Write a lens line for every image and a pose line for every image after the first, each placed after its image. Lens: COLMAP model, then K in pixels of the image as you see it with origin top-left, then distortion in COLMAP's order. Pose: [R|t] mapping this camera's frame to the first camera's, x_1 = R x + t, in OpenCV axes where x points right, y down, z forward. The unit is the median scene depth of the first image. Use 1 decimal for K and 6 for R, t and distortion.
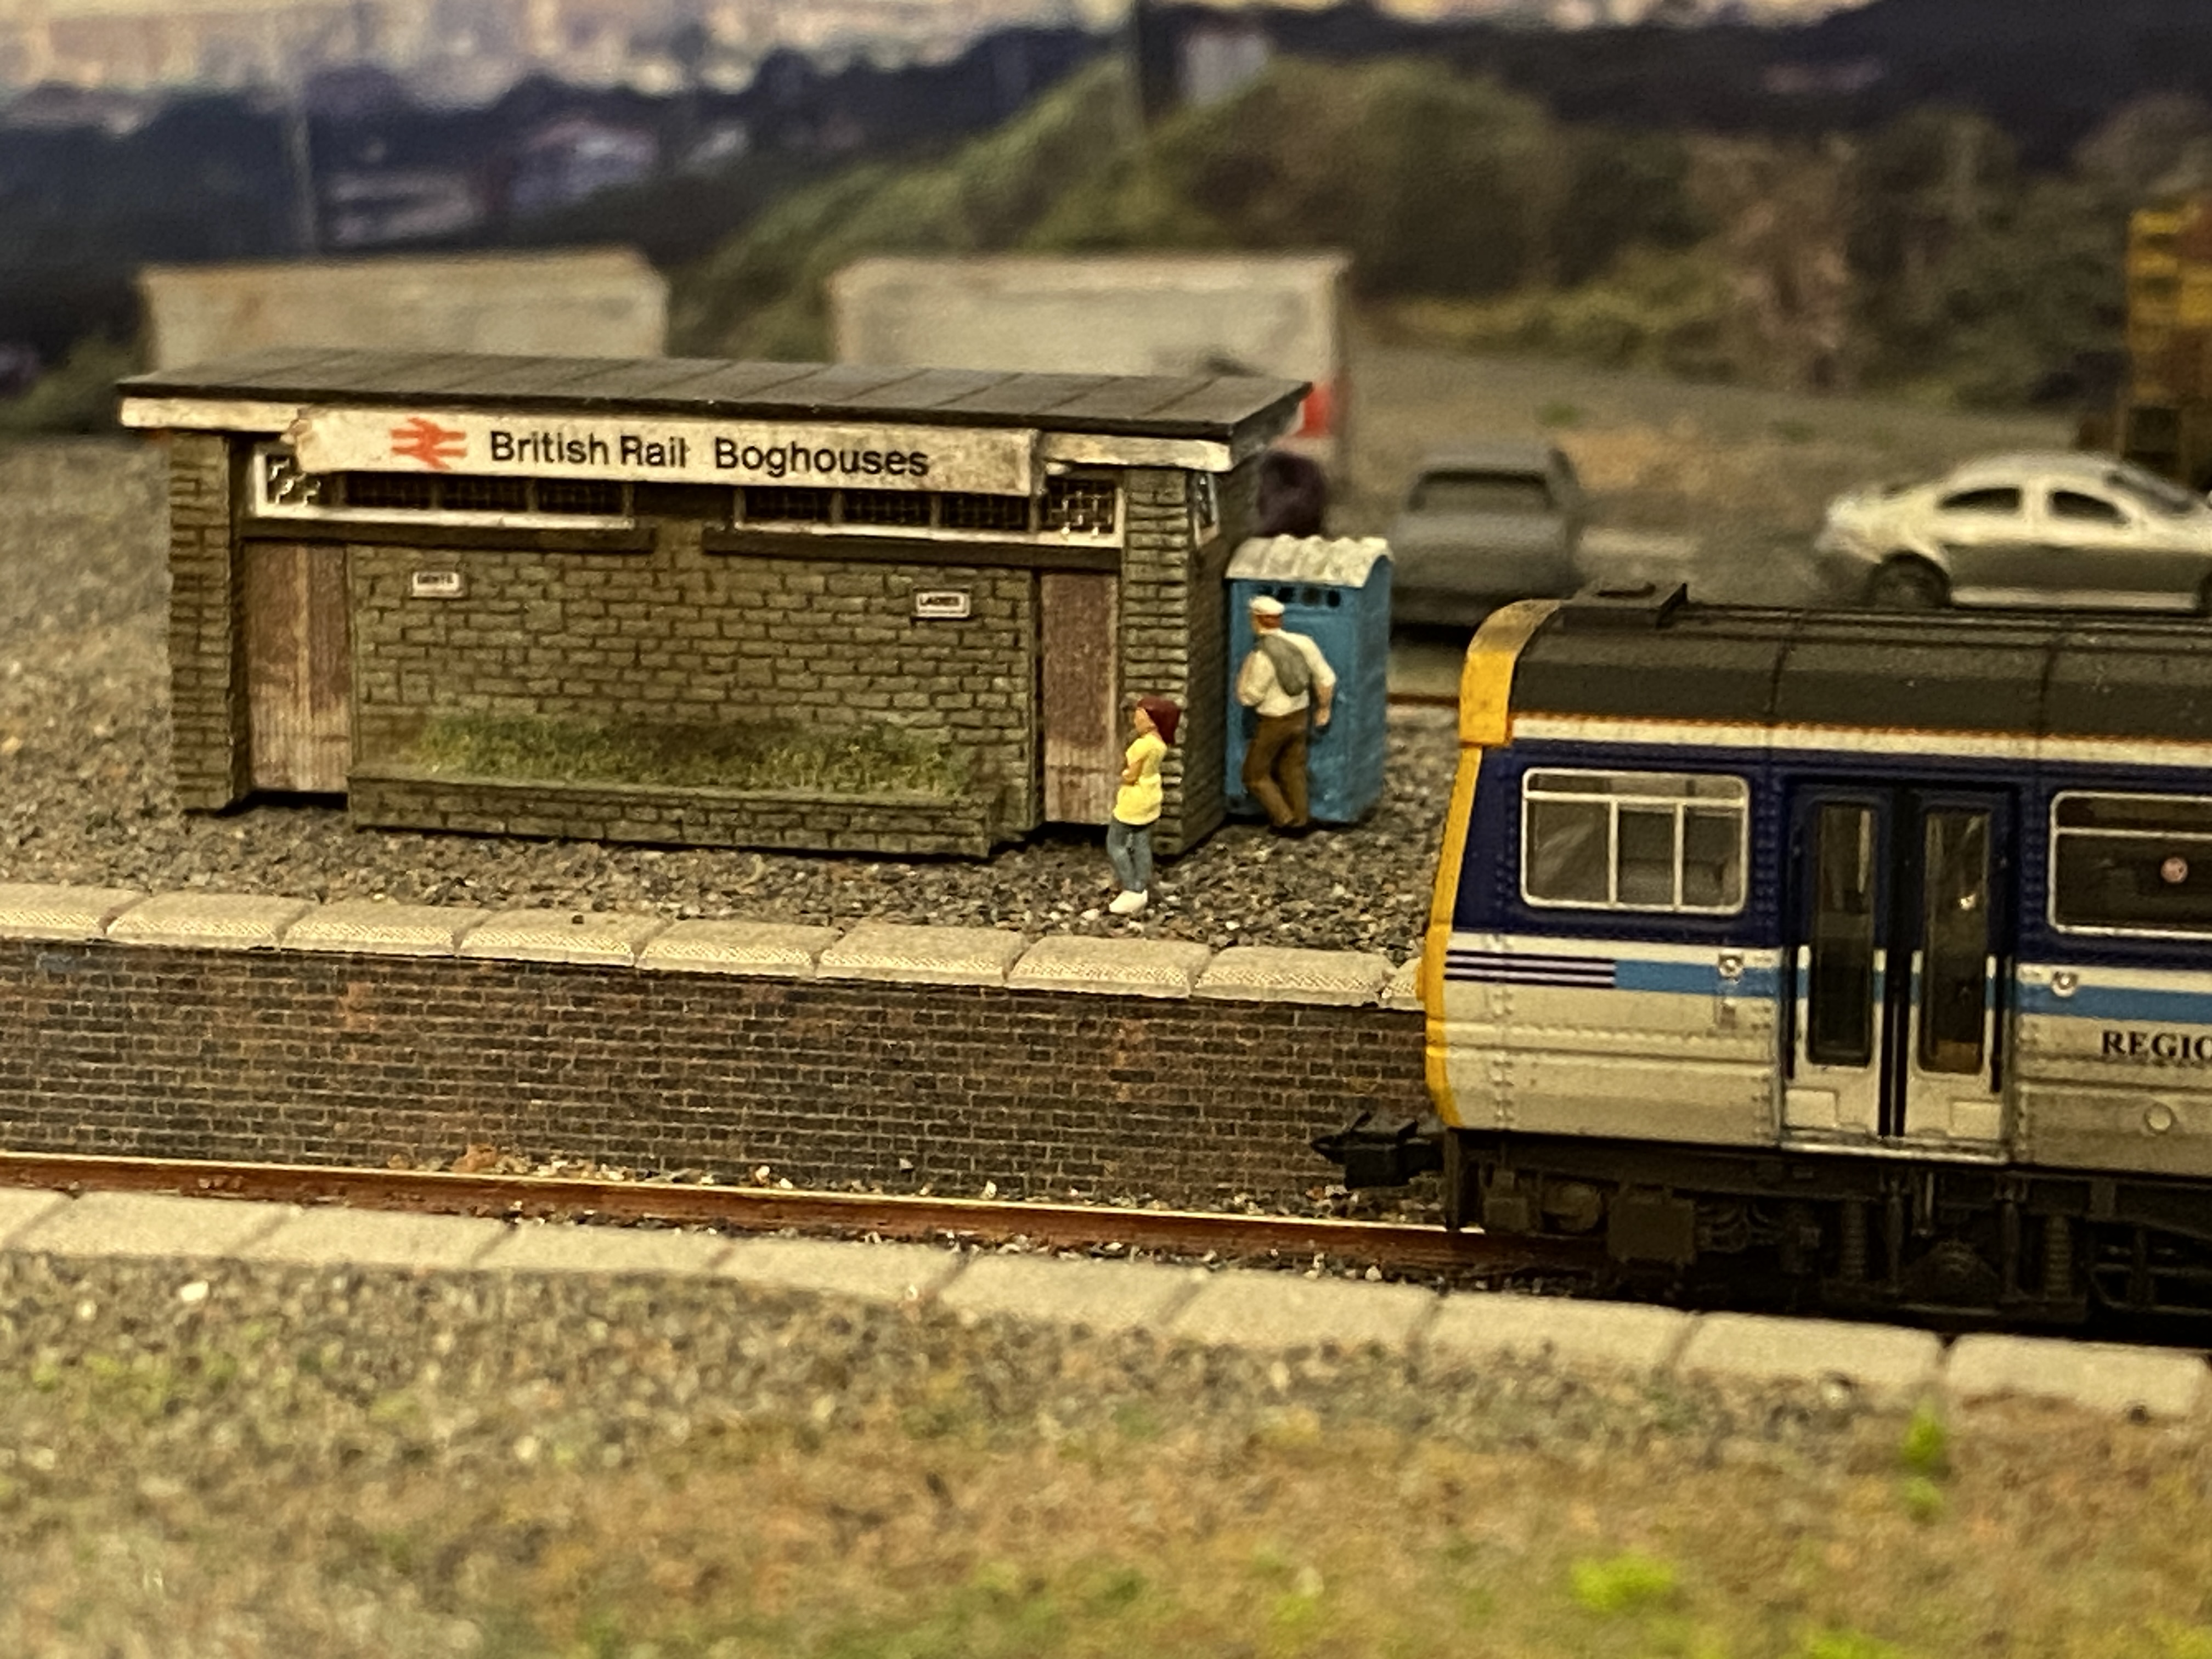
lens RADIAL K [[5125.3, 0, 1106.0], [0, 5125.3, 829.5], [0, 0, 1]] dist [0.189305, -0.104879]
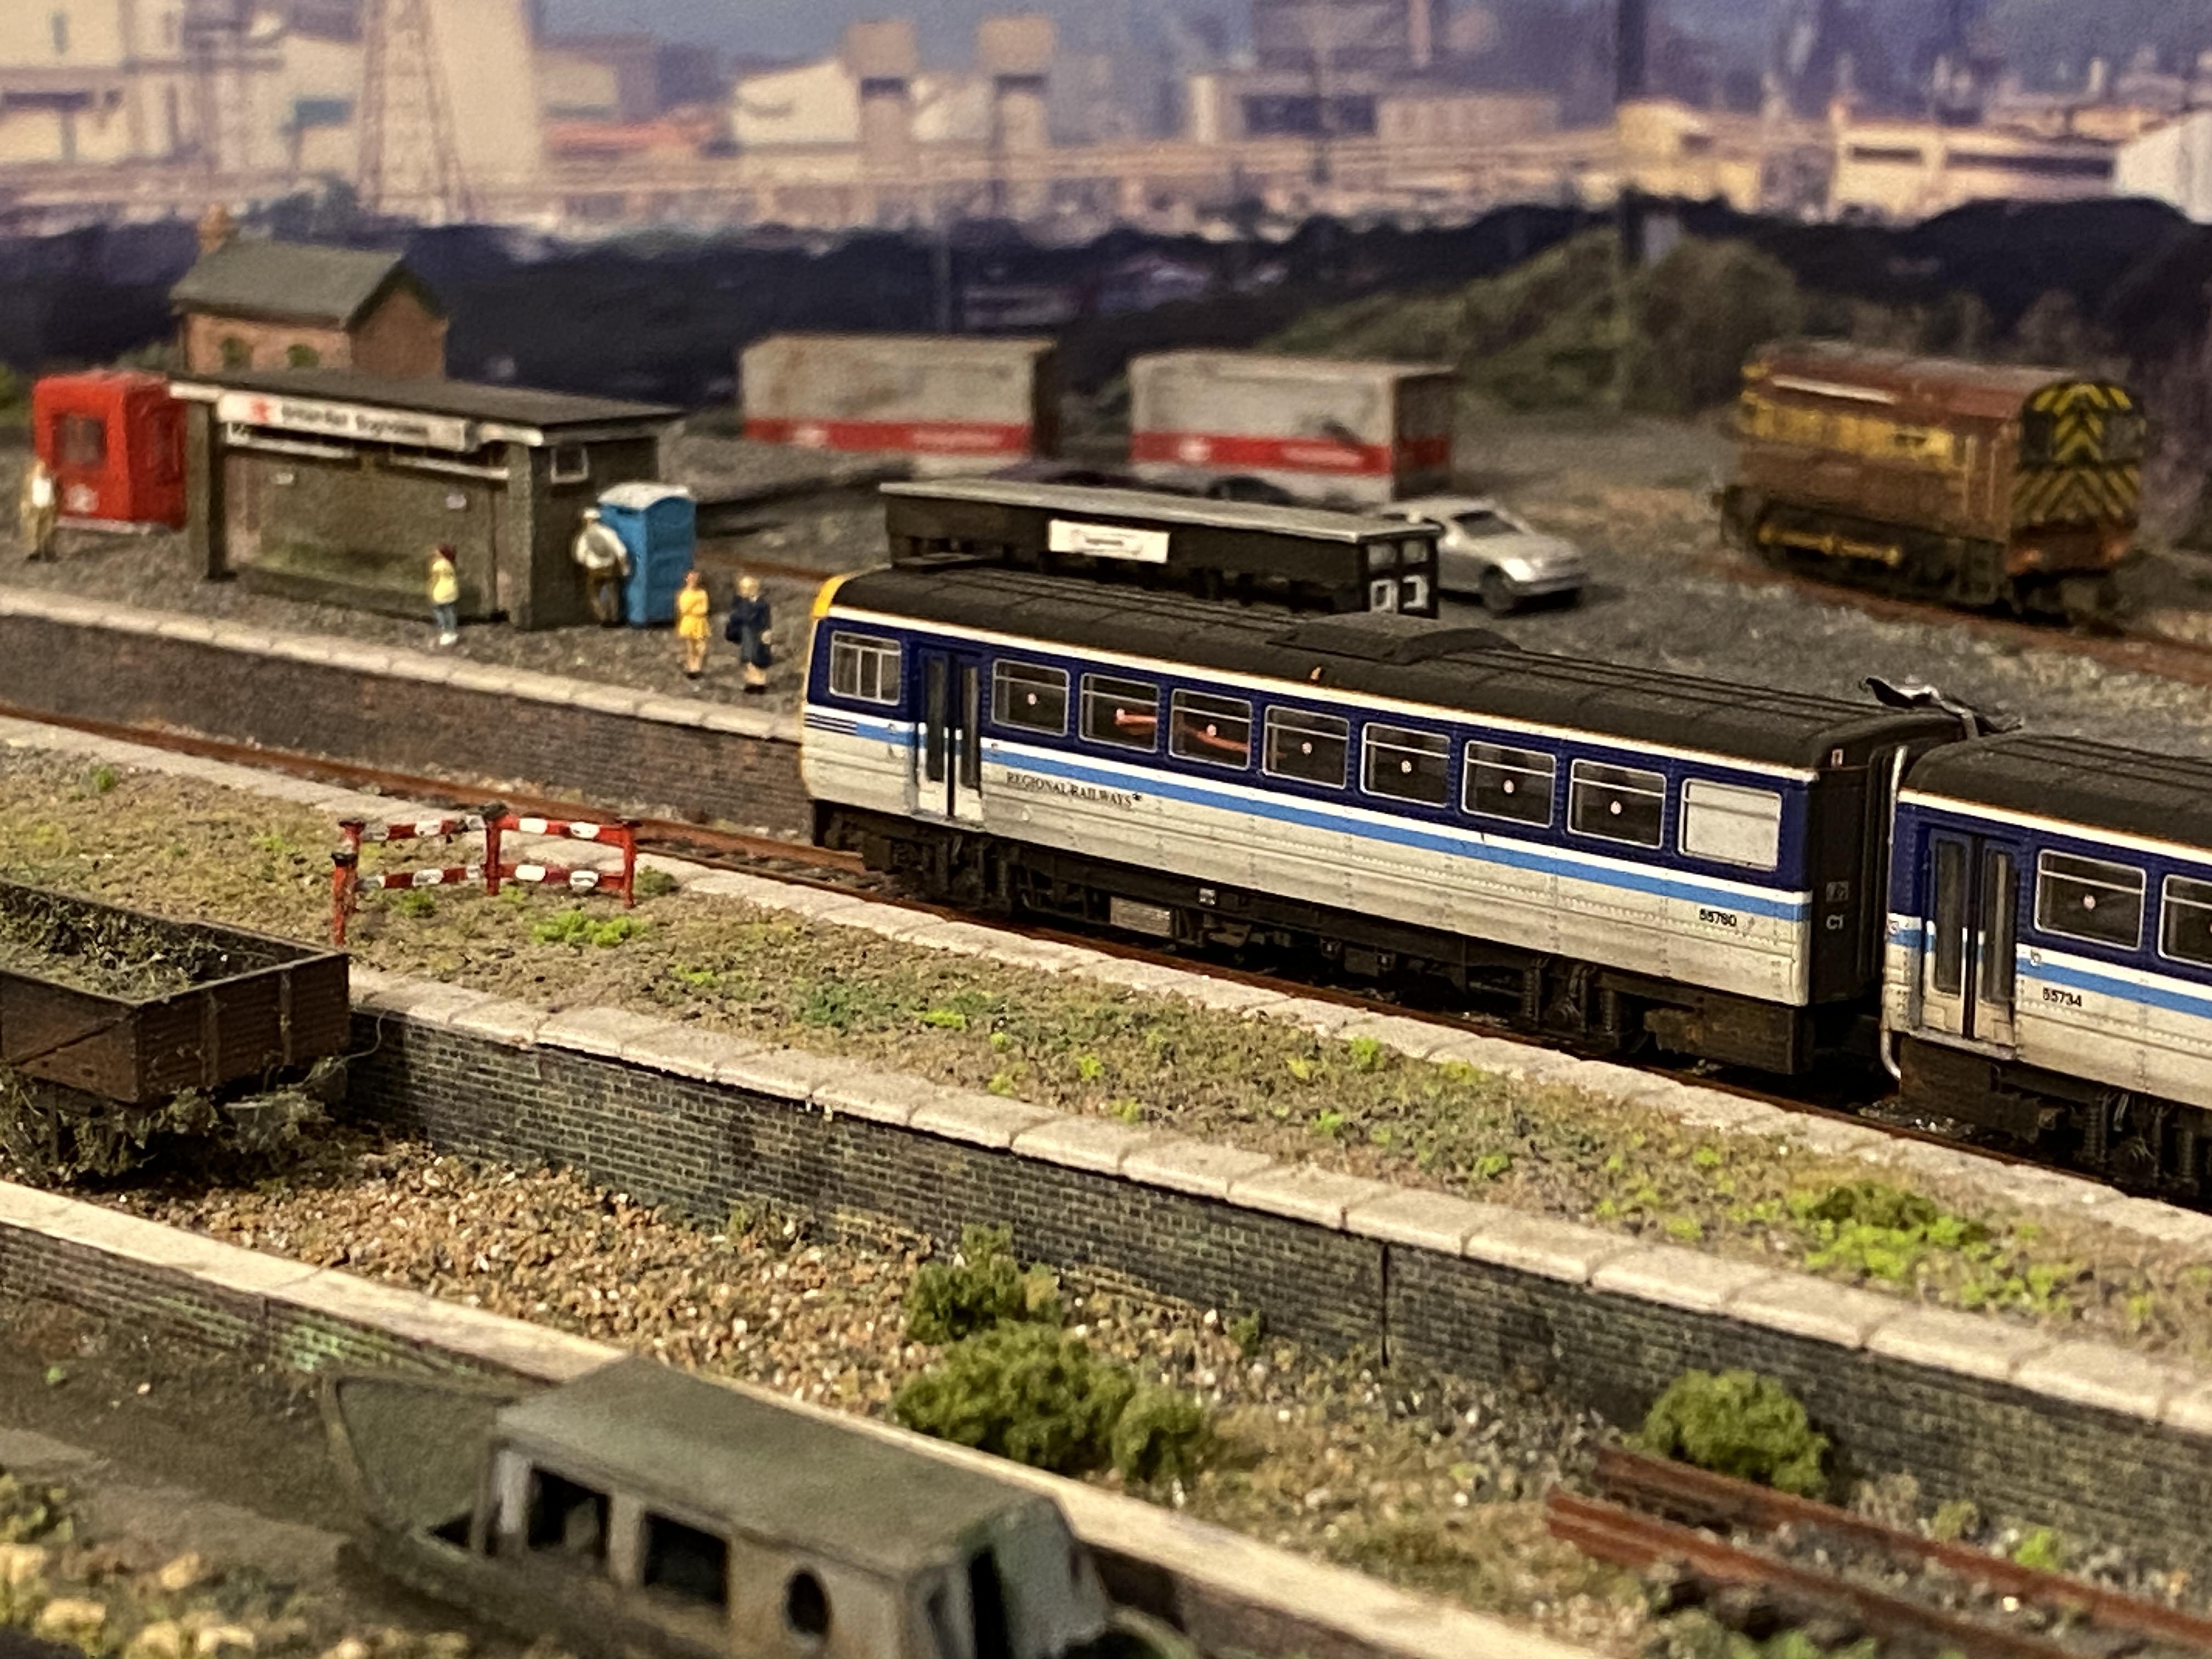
lens RADIAL K [[4795.7, 0, 1106.0], [0, 4795.7, 829.5], [0, 0, 1]] dist [0.153041, -0.054402]
pose [[0.894413, 0.098572, -0.436244, 1.072512], [-0.102148, 0.994651, 0.015319, 0.032009], [0.435421, 0.030859, 0.899698, -0.649260]]
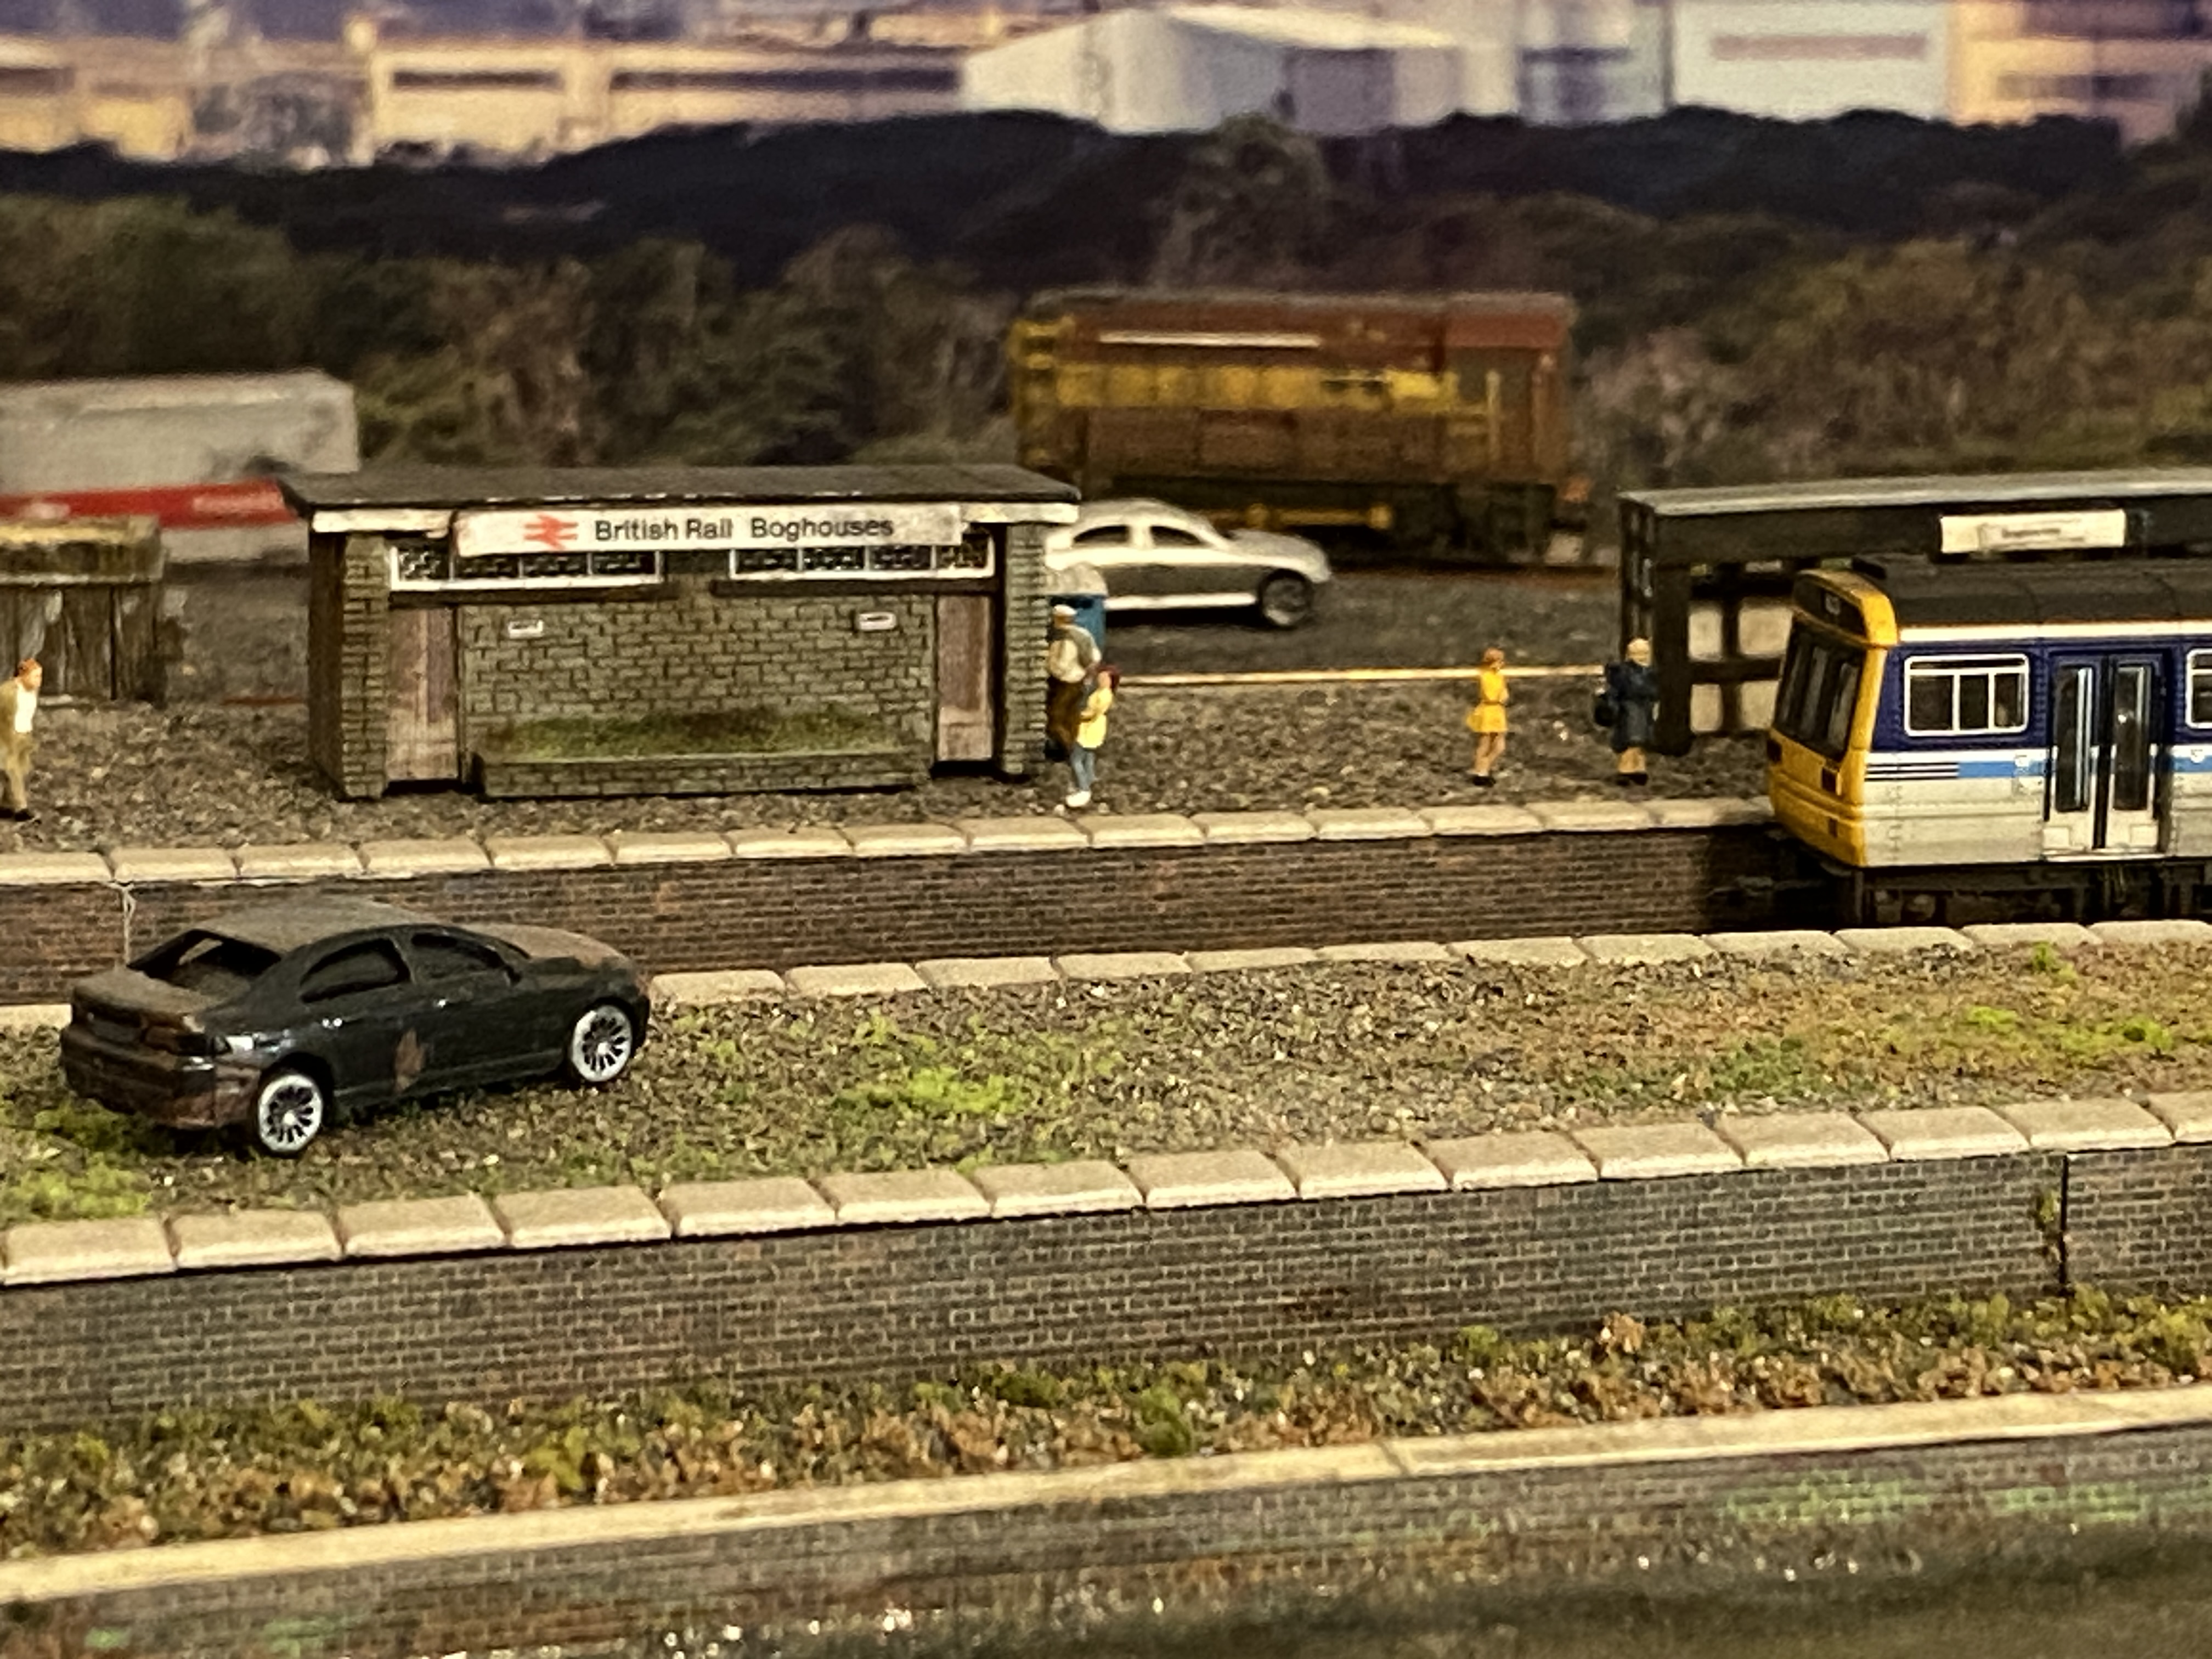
lens RADIAL K [[5880.9, 0, 1106.0], [0, 5880.9, 829.5], [0, 0, 1]] dist [0.189629, -0.534108]
pose [[0.887094, -0.072268, 0.455896, -0.760312], [0.082884, 0.996554, -0.003304, 0.028312], [-0.454086, 0.040718, 0.890027, -0.564244]]
